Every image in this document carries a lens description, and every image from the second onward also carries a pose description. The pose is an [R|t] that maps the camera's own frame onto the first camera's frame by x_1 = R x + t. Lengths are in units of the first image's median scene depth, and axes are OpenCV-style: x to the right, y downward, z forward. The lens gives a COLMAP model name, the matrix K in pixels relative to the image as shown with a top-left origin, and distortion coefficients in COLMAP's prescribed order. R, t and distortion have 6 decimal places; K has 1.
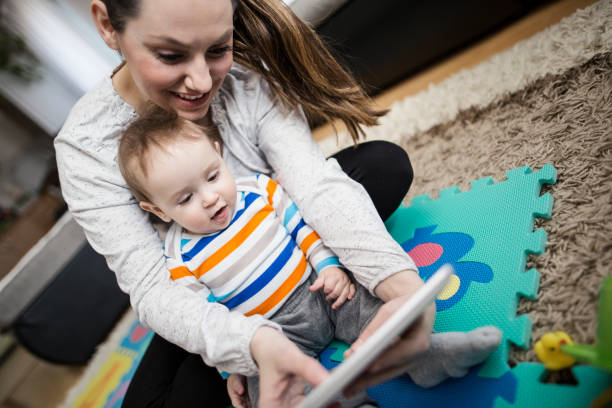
lens RADIAL K [[434.6, 0, 307.3], [0, 434.6, 205.3], [0, 0, 1]] dist [-0.022030, 0.032307]
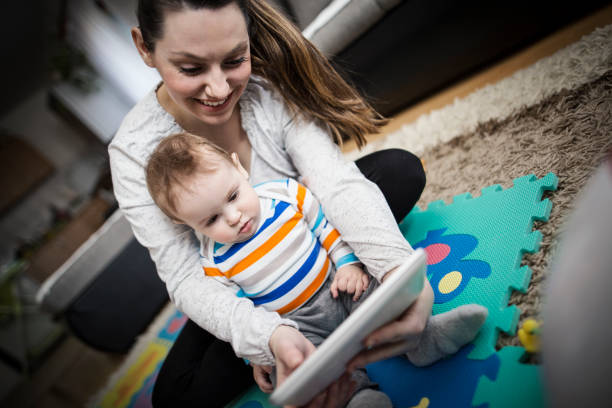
lens RADIAL K [[434.6, 0, 306.1], [0, 434.6, 205.2], [0, 0, 1]] dist [-0.022030, 0.032307]
pose [[0.995157, 0.034740, -0.091954, 0.043797], [-0.037469, 0.998902, -0.028123, 0.030626], [0.090876, 0.031433, 0.995366, -0.093982]]
